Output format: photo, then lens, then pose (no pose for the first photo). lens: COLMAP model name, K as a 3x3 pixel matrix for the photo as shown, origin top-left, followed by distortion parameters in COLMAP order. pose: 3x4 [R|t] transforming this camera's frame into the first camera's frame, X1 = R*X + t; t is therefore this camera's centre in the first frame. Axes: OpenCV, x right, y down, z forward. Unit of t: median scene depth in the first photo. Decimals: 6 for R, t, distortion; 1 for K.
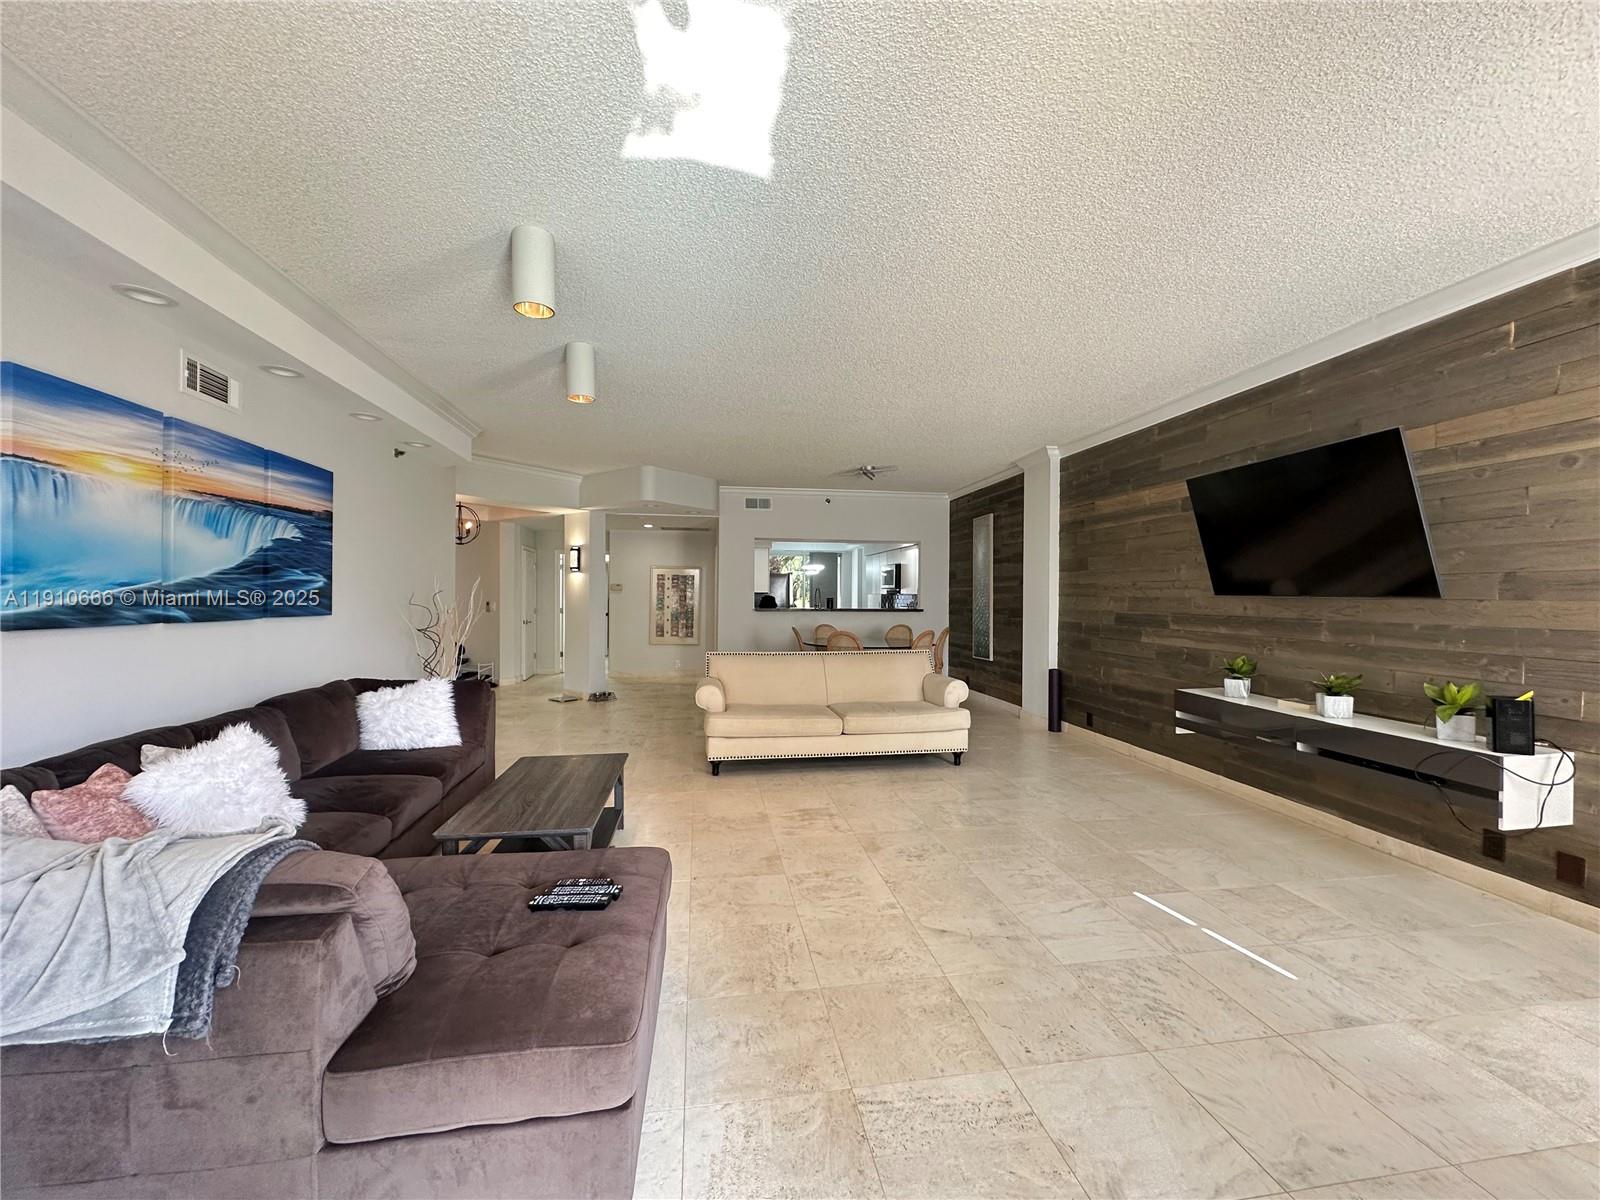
lens RADIAL K [[639.9, 0, 800.0], [0, 639.9, 601.6], [0, 0, 1]] dist [-0.000223, 0.000285]
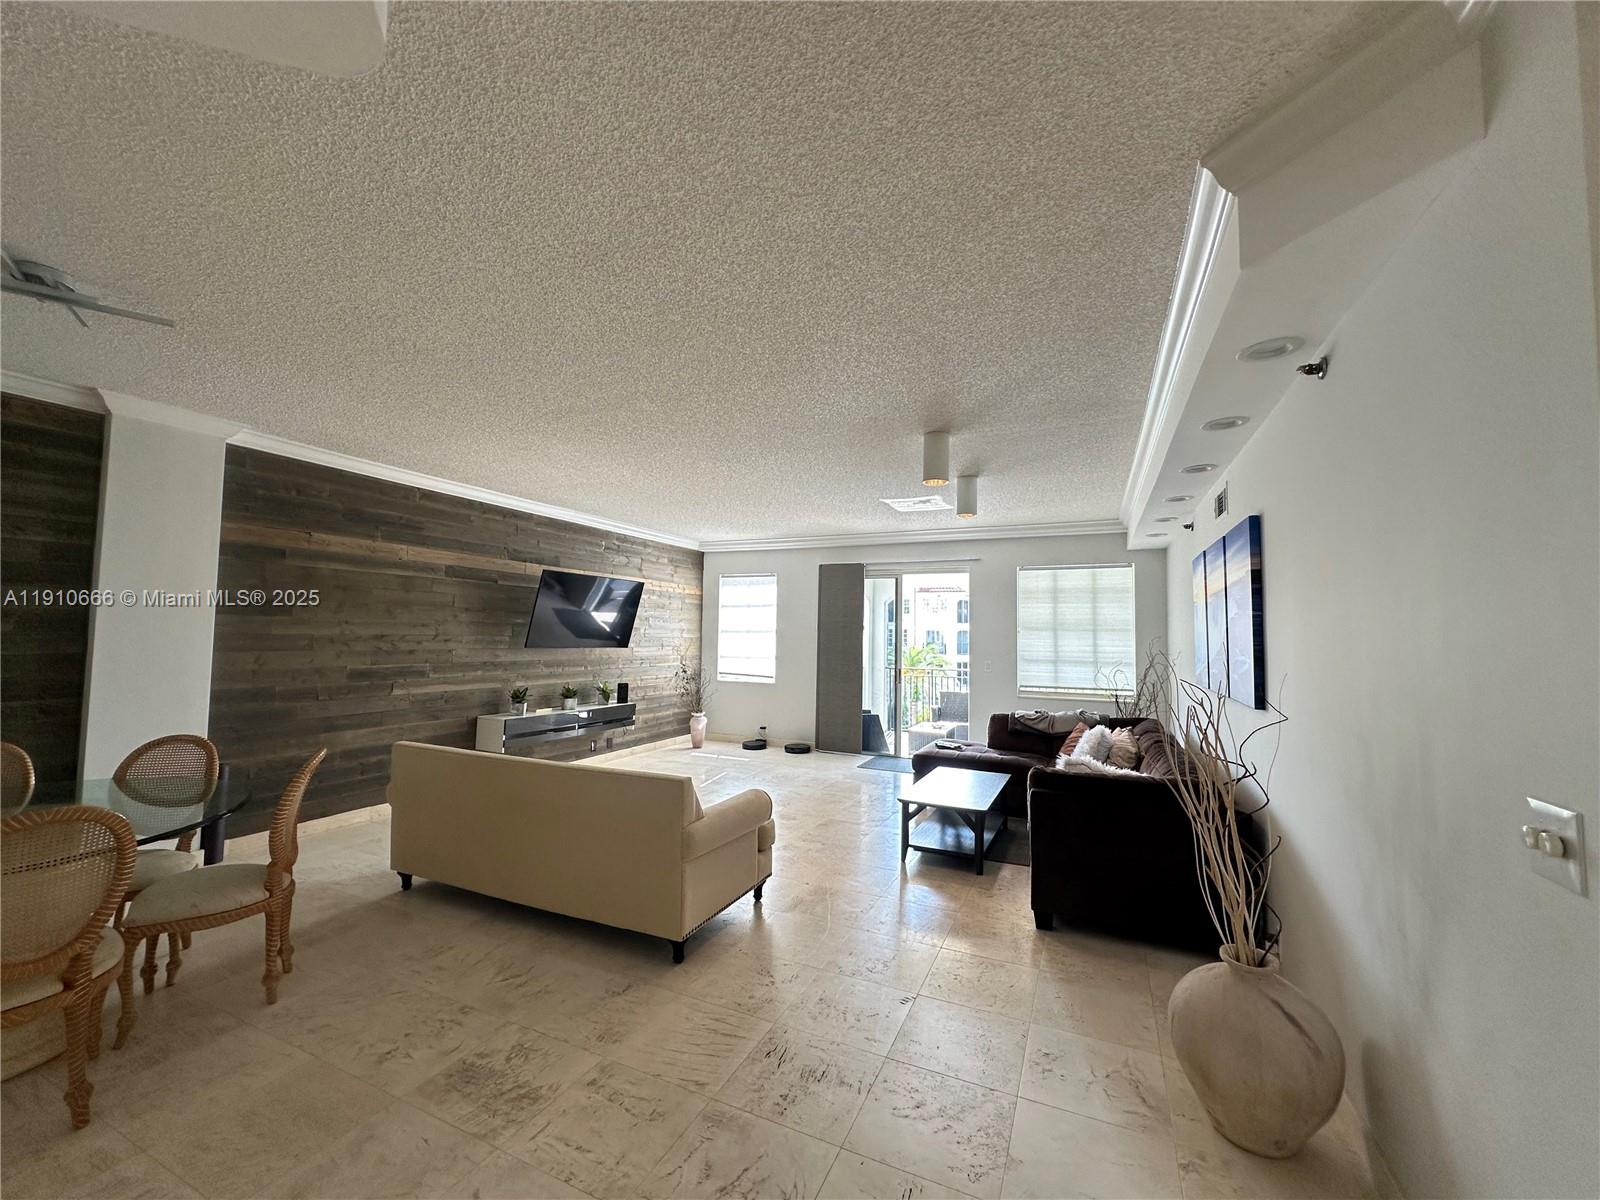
lens RADIAL K [[639.9, 0, 801.3], [0, 639.9, 599.5], [0, 0, 1]] dist [-0.000223, 0.000285]
pose [[-0.834422, 0.012683, 0.550980, -0.390025], [-0.015667, 0.998785, -0.046717, -0.034863], [-0.550904, -0.047614, -0.833210, 1.051872]]
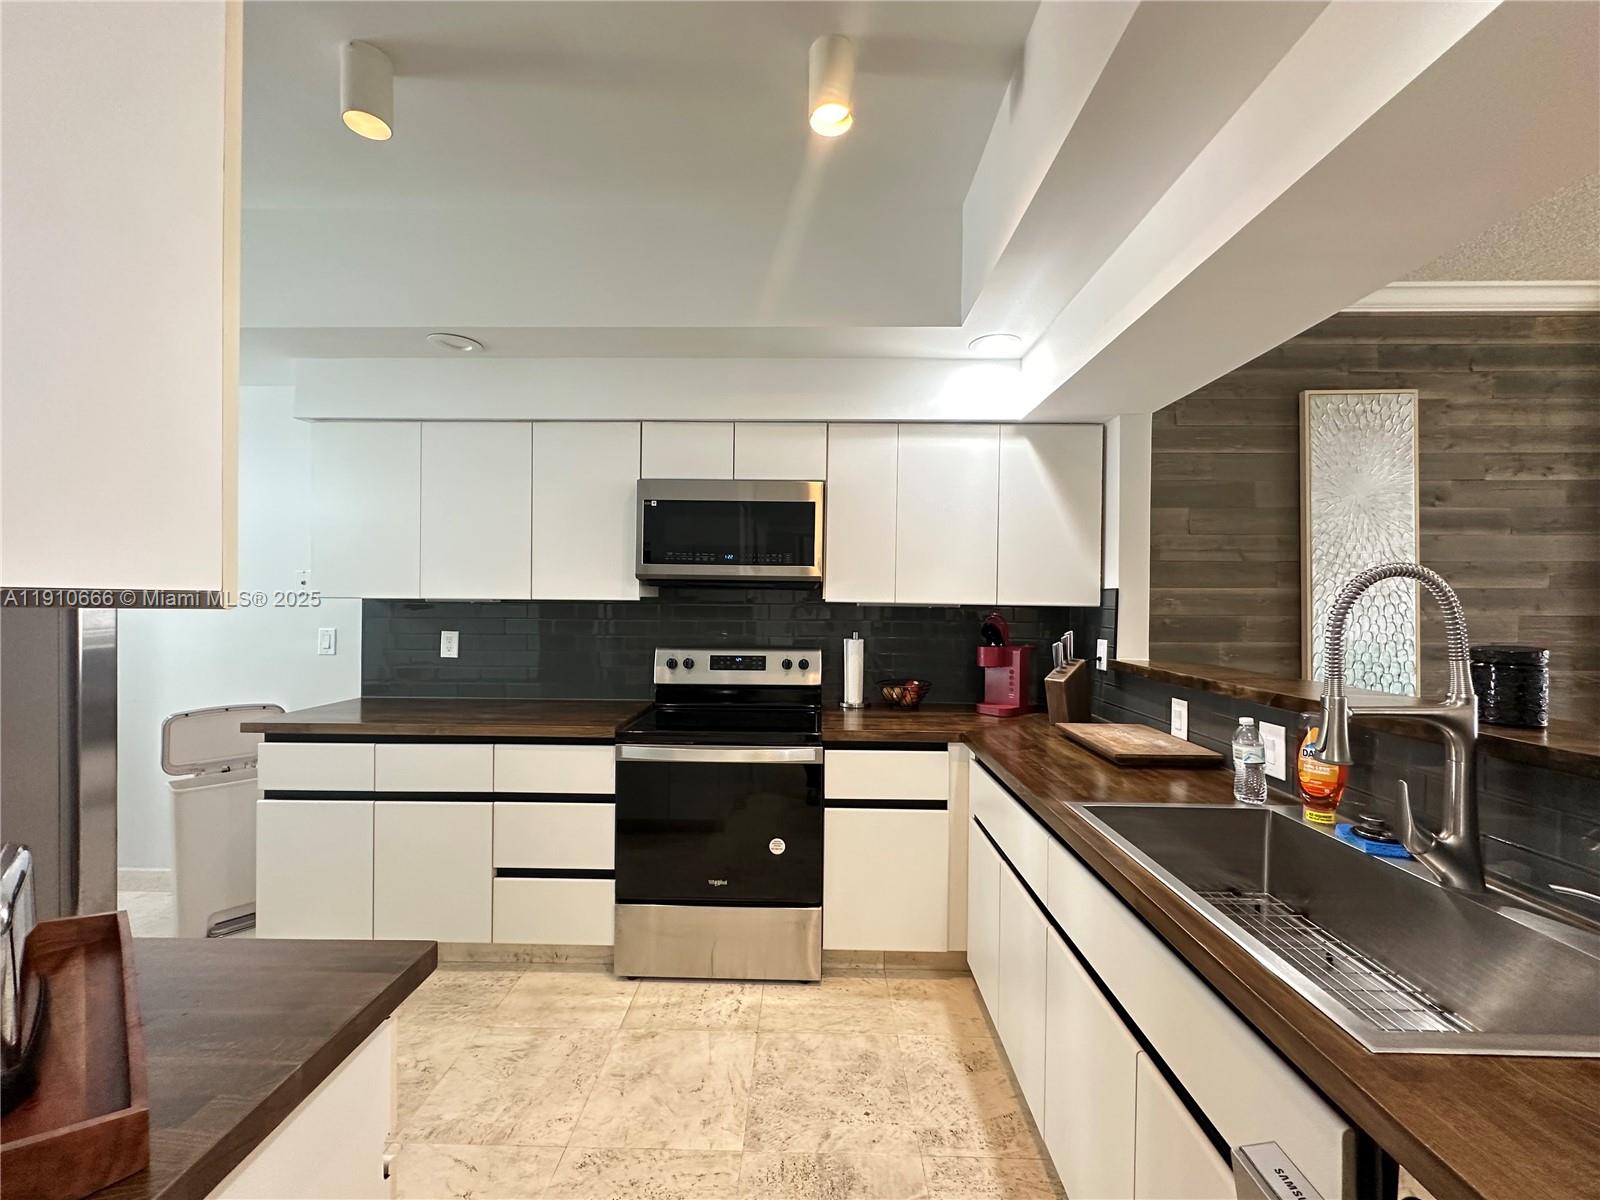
lens RADIAL K [[639.9, 0, 796.6], [0, 639.9, 596.9], [0, 0, 1]] dist [-0.000223, 0.000285]
pose [[0.176236, -0.010571, 0.984291, -0.136230], [0.003139, 0.999943, 0.010177, -0.025437], [-0.984343, 0.001296, 0.176259, 1.373782]]
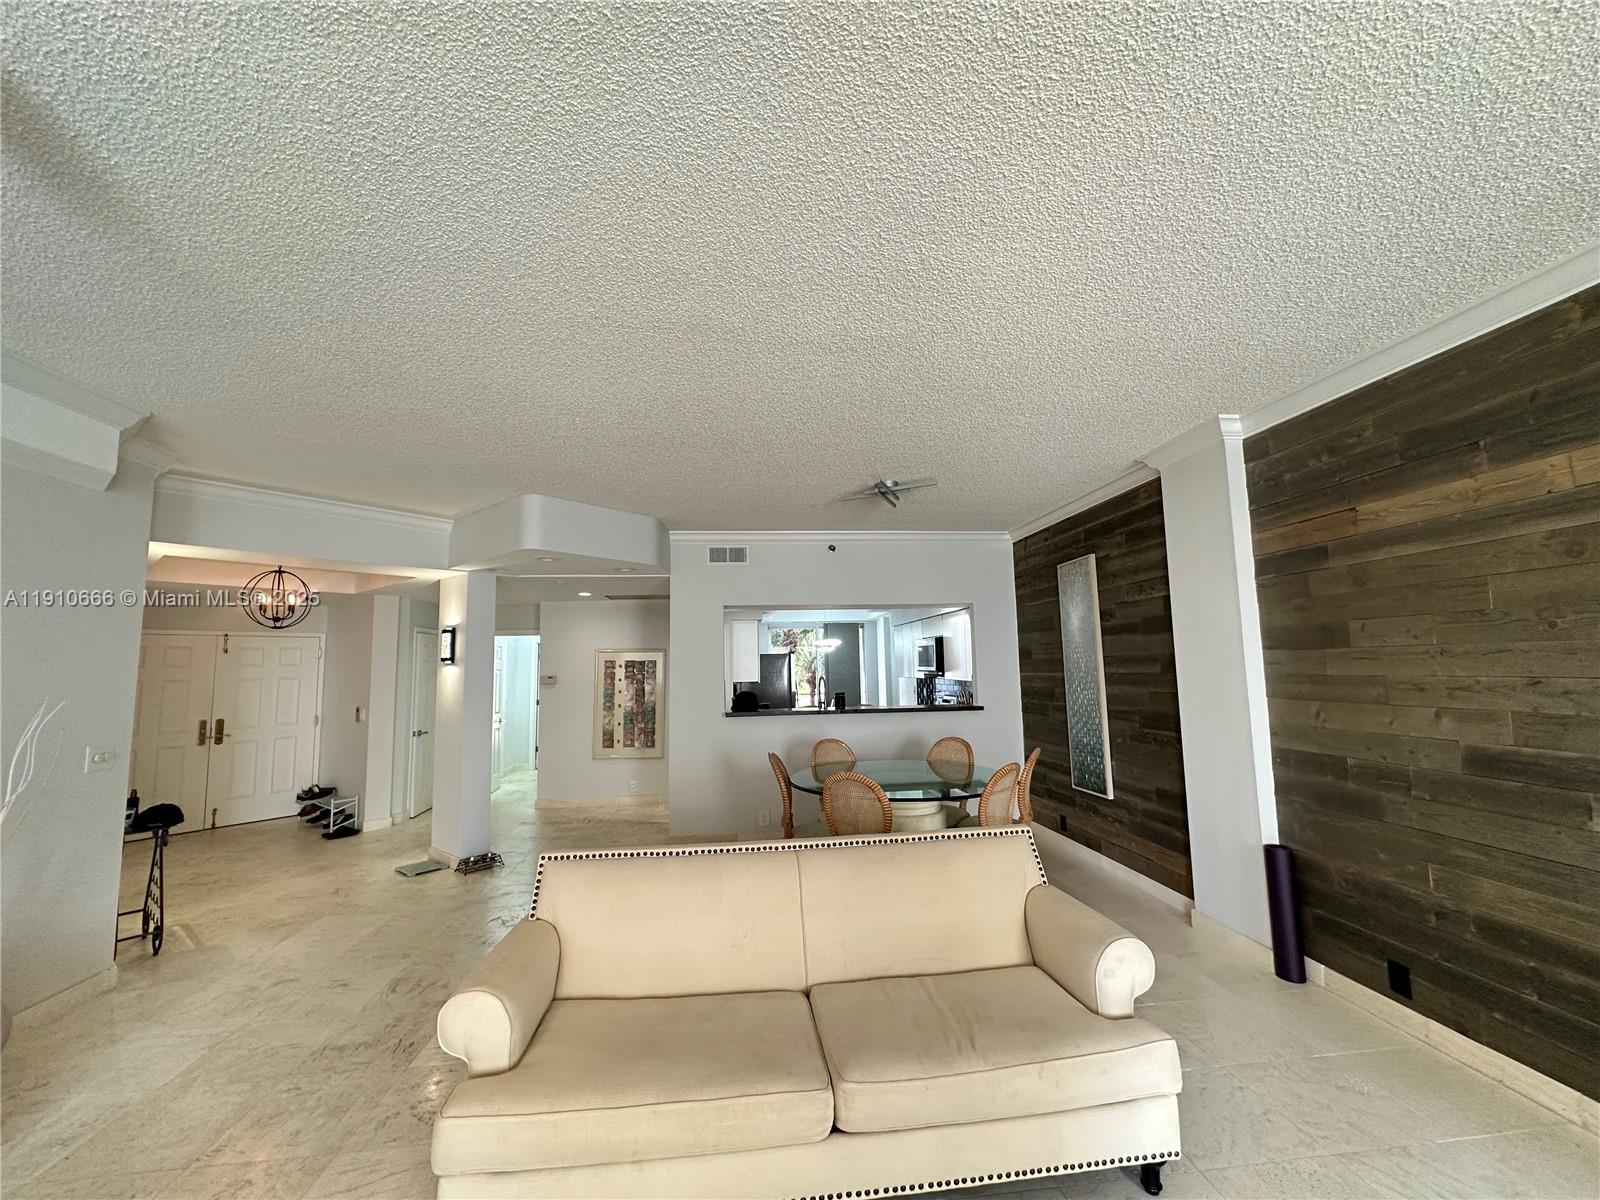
lens RADIAL K [[639.9, 0, 804.3], [0, 639.9, 601.3], [0, 0, 1]] dist [-0.000223, 0.000285]
pose [[0.998743, -0.030394, -0.039862, 0.048203], [0.025799, 0.993474, -0.111100, -0.032906], [0.042978, 0.109932, 0.993009, 0.404602]]
